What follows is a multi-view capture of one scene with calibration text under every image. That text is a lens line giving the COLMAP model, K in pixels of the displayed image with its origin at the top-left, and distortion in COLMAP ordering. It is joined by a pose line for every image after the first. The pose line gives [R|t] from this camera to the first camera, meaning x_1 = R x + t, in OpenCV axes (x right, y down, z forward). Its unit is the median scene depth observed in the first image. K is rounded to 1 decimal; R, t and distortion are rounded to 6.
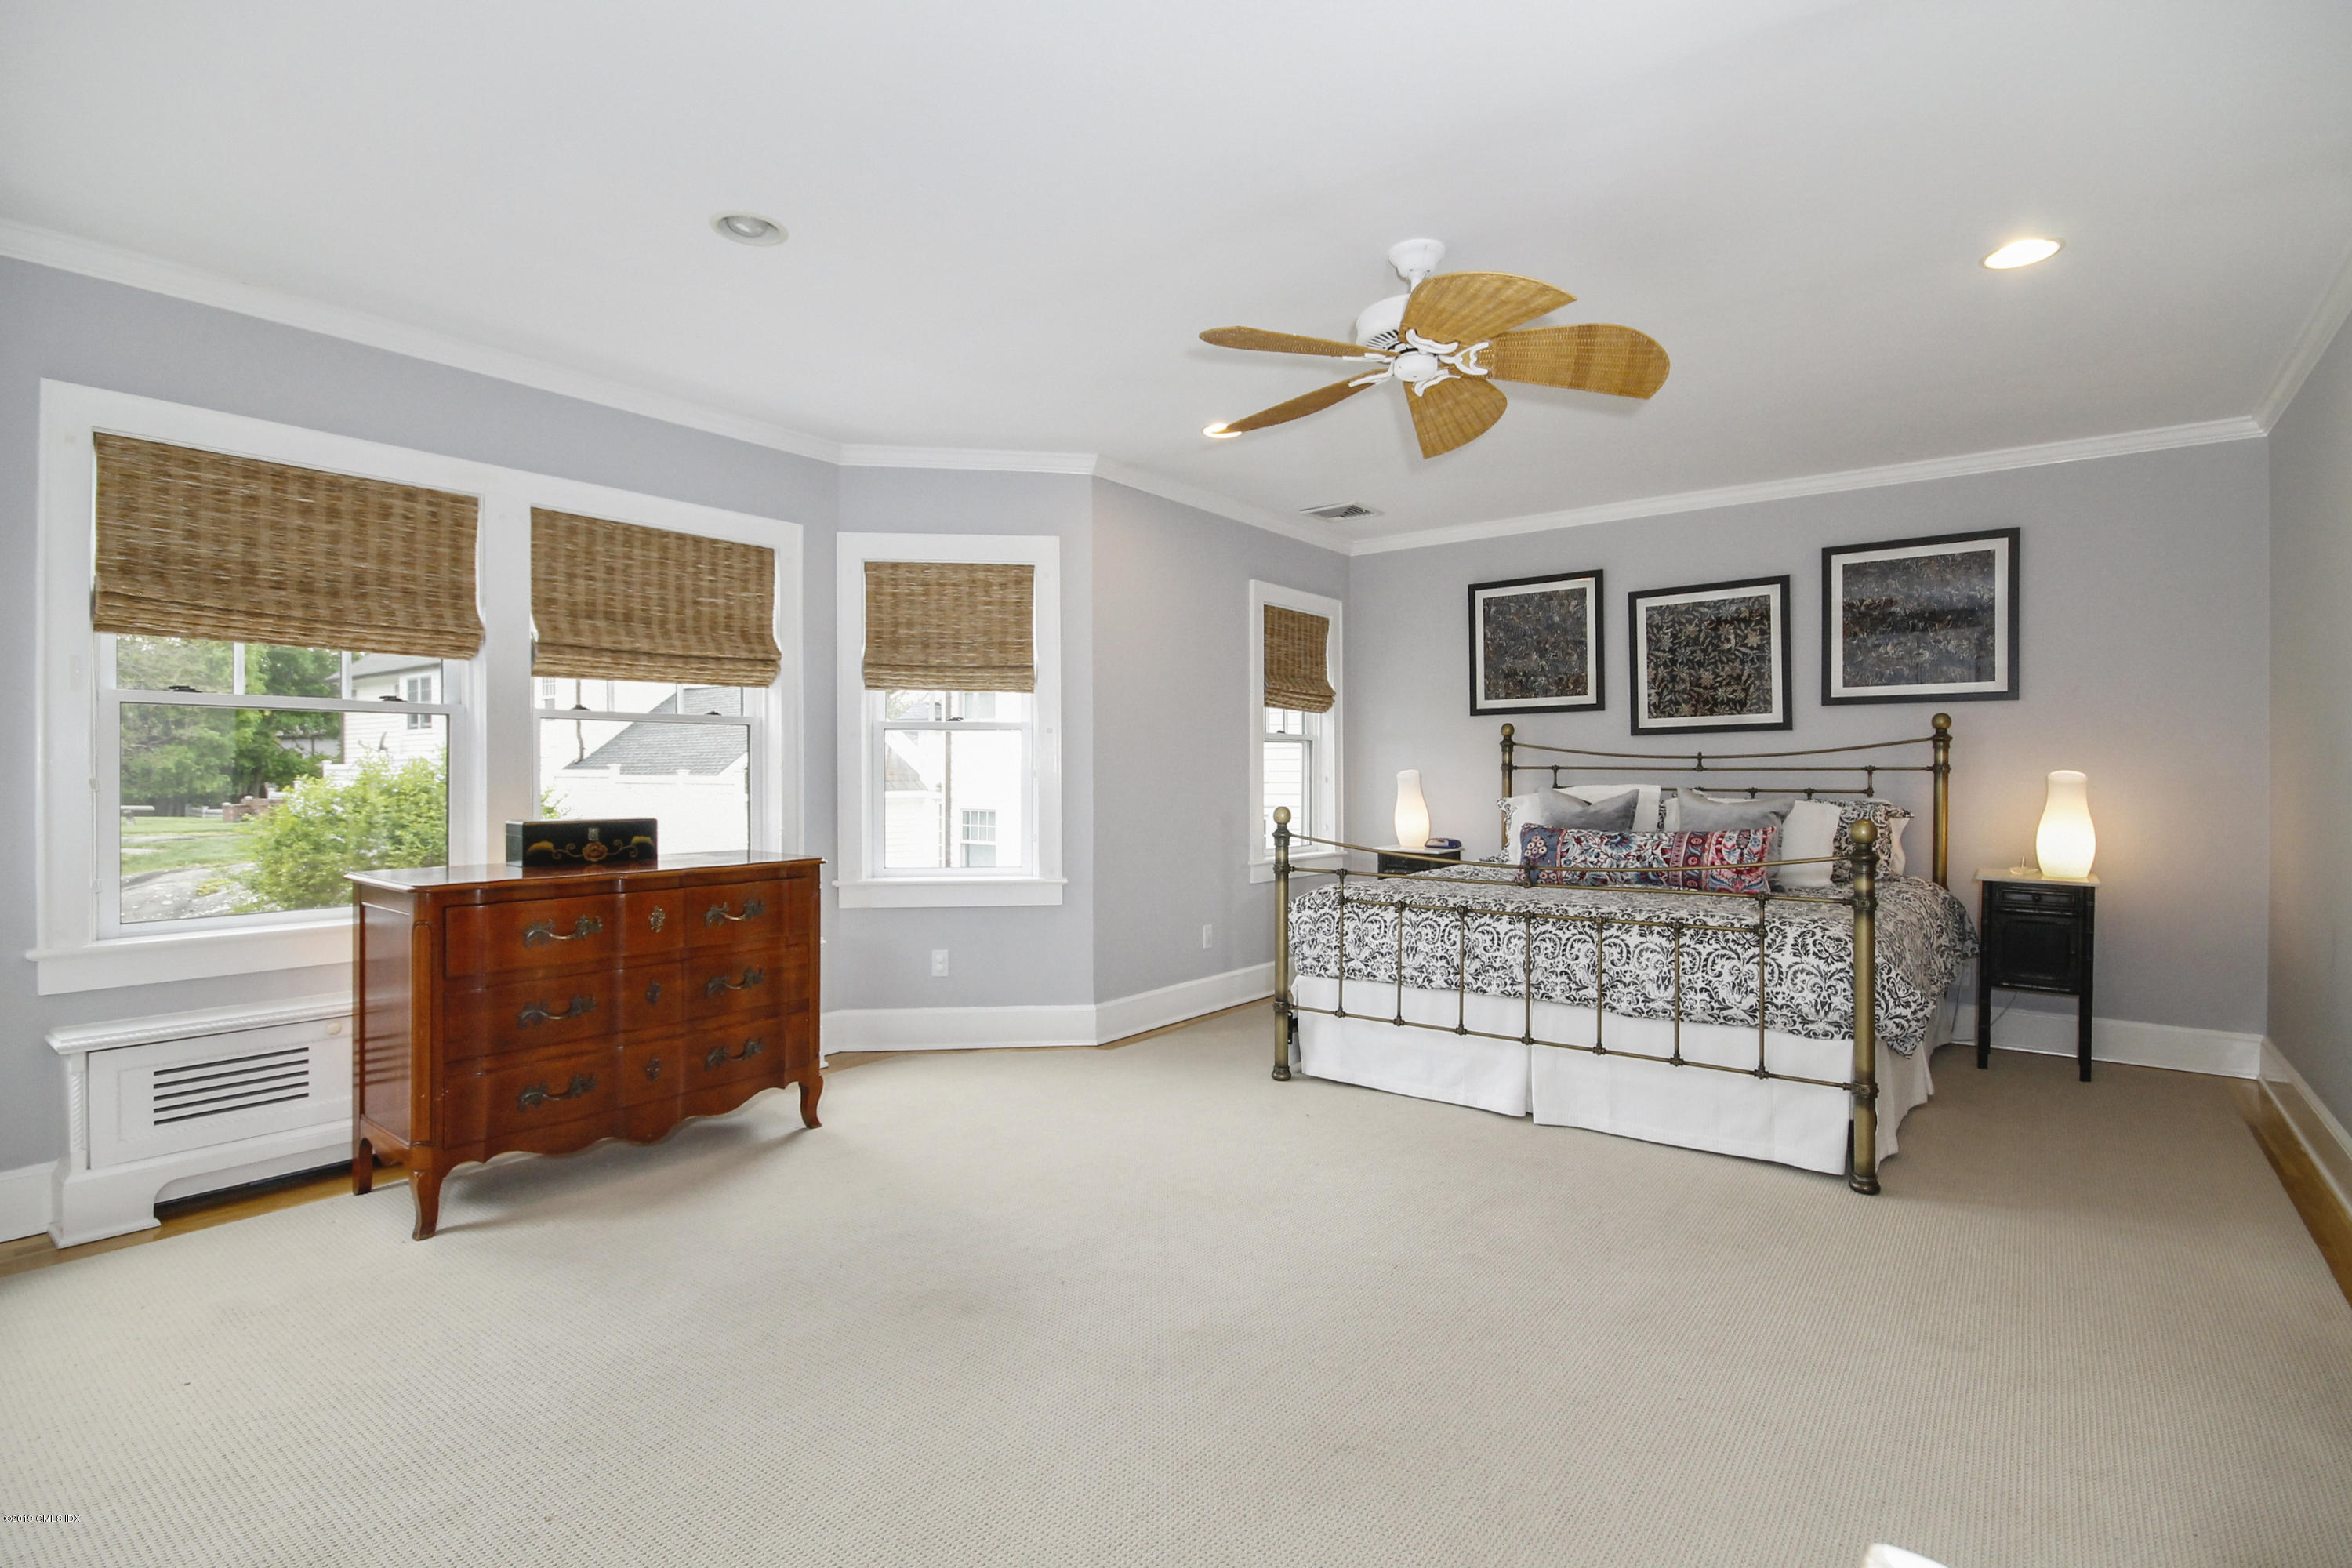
lens RADIAL K [[1129.1, 0, 1180.6], [0, 1129.1, 774.9], [0, 0, 1]] dist [-0.002174, -0.000408]
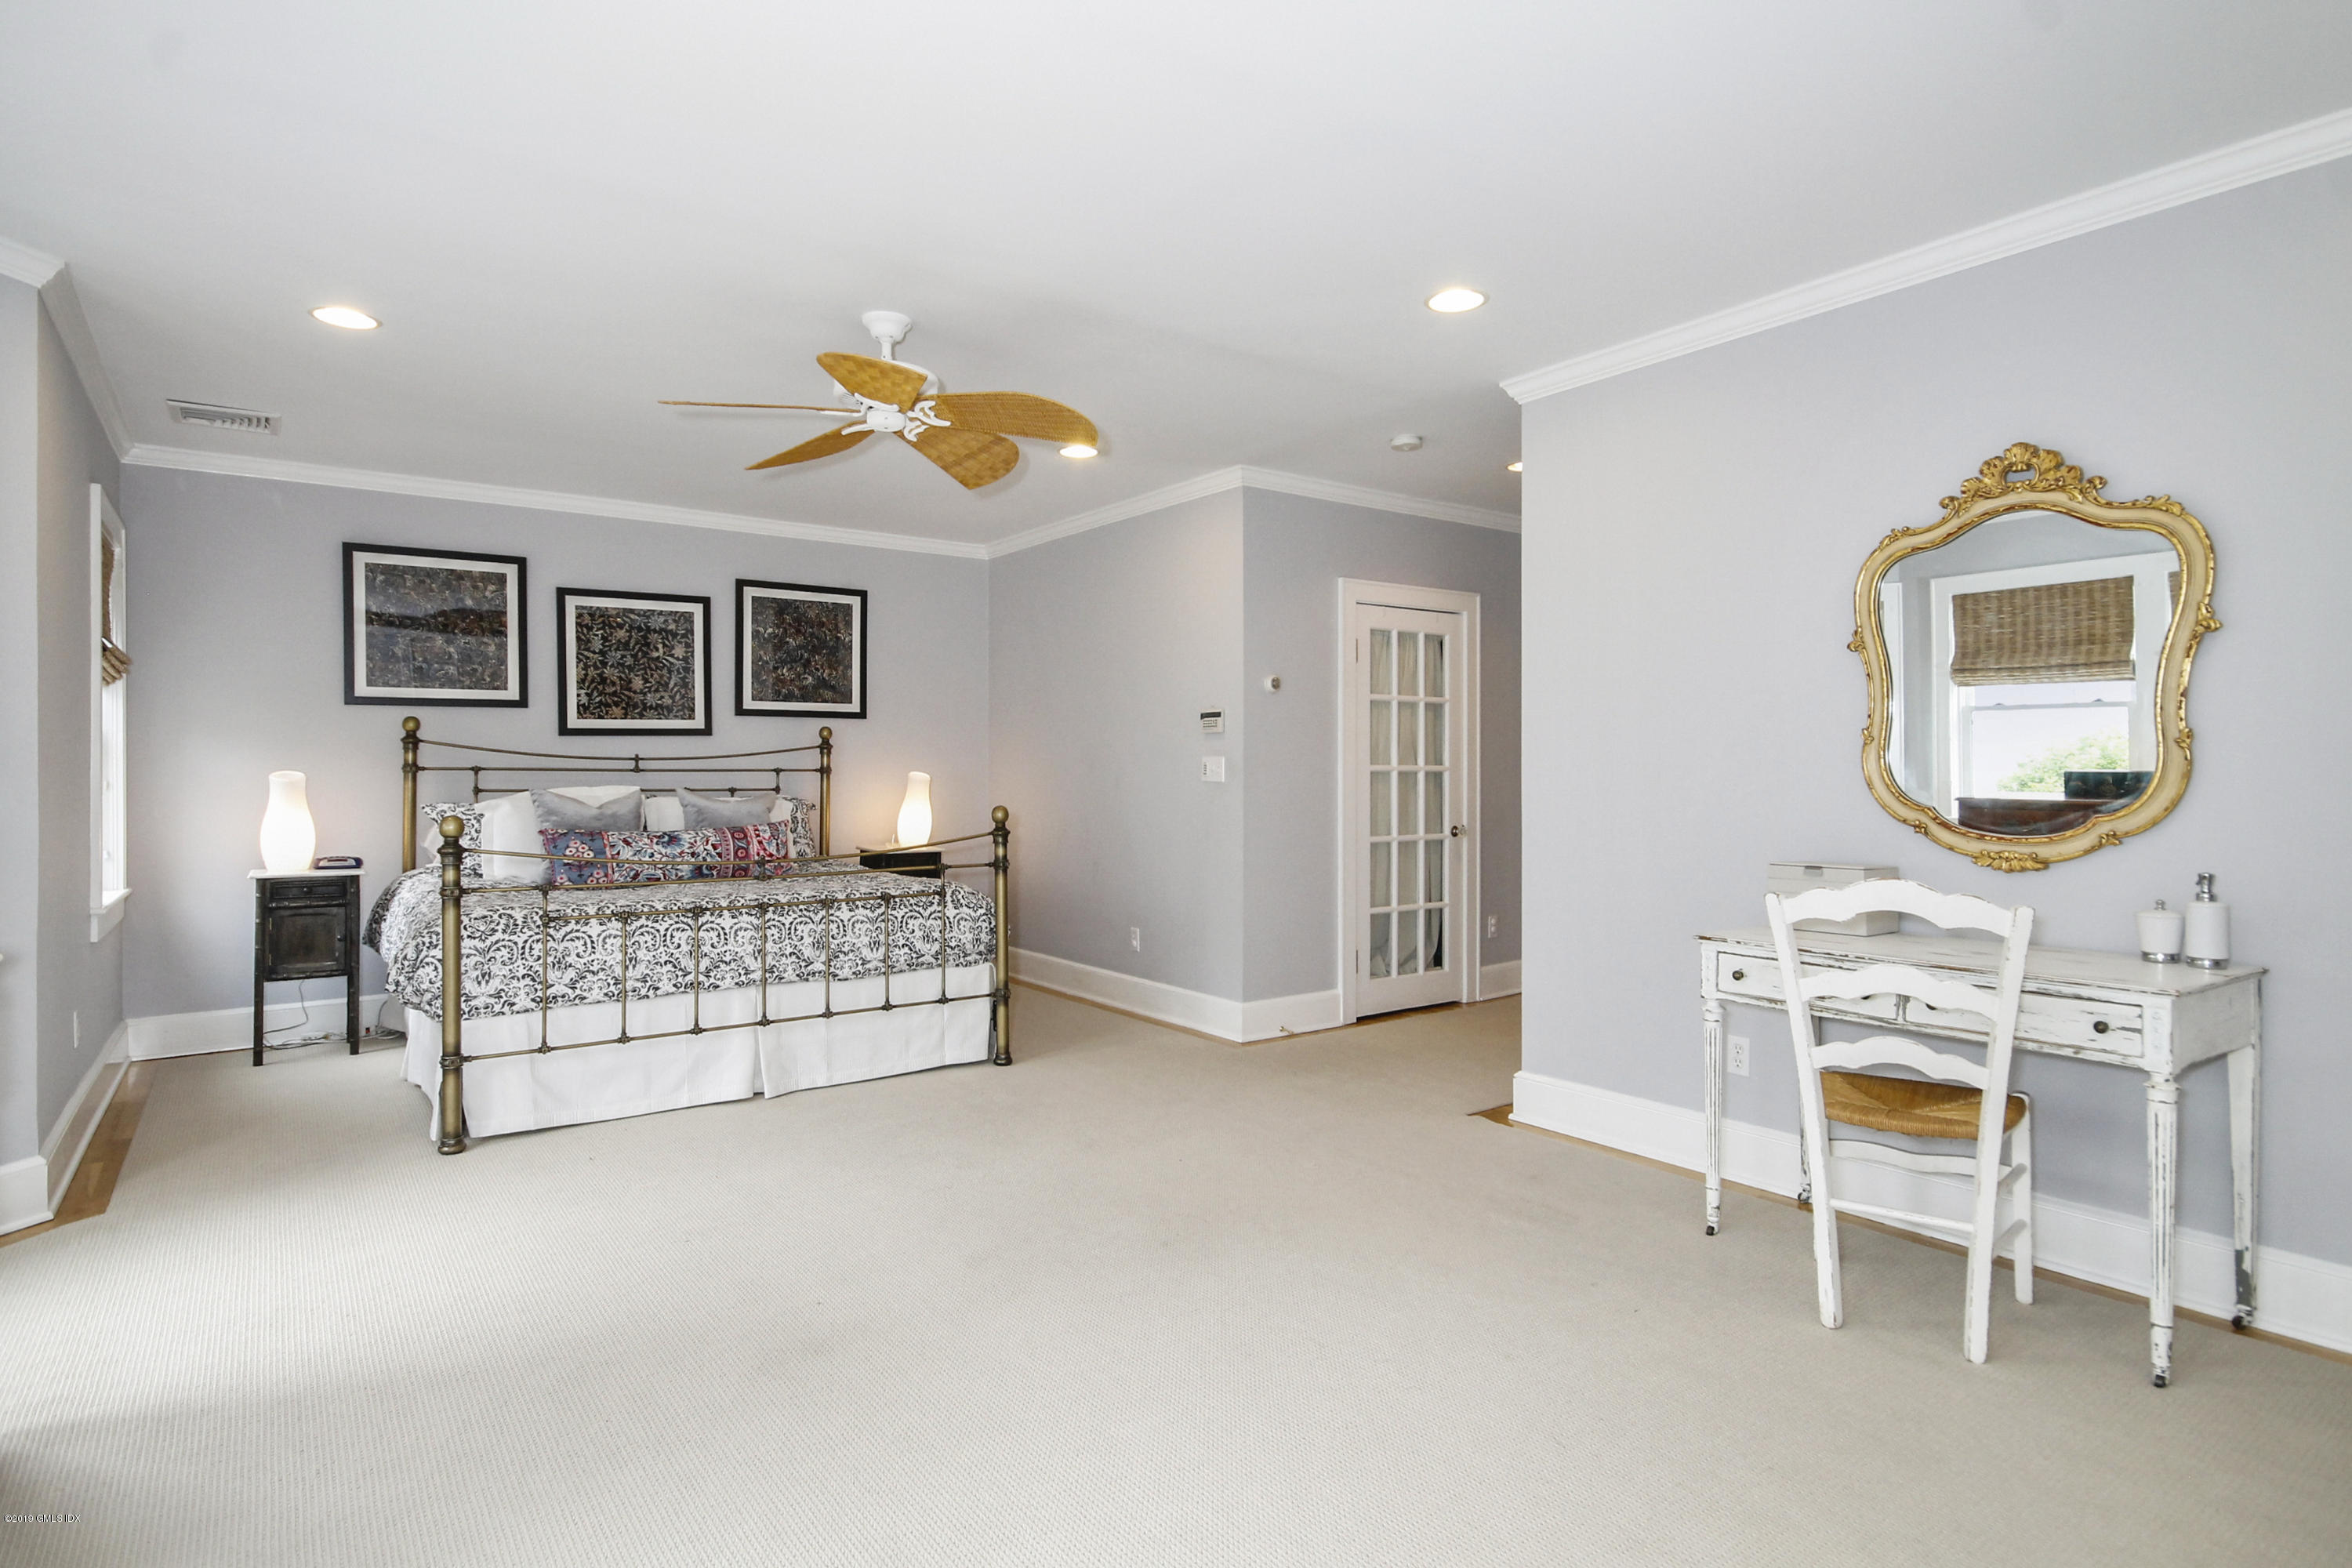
lens RADIAL K [[1250.2, 0, 1176.1], [0, 1250.2, 773.4], [0, 0, 1]] dist [-0.000064, -0.000027]
pose [[0.285509, -0.000349, 0.958376, -0.543164], [0.003793, 0.999993, -0.000766, 0.000383], [-0.958369, 0.003854, 0.285508, 0.213692]]
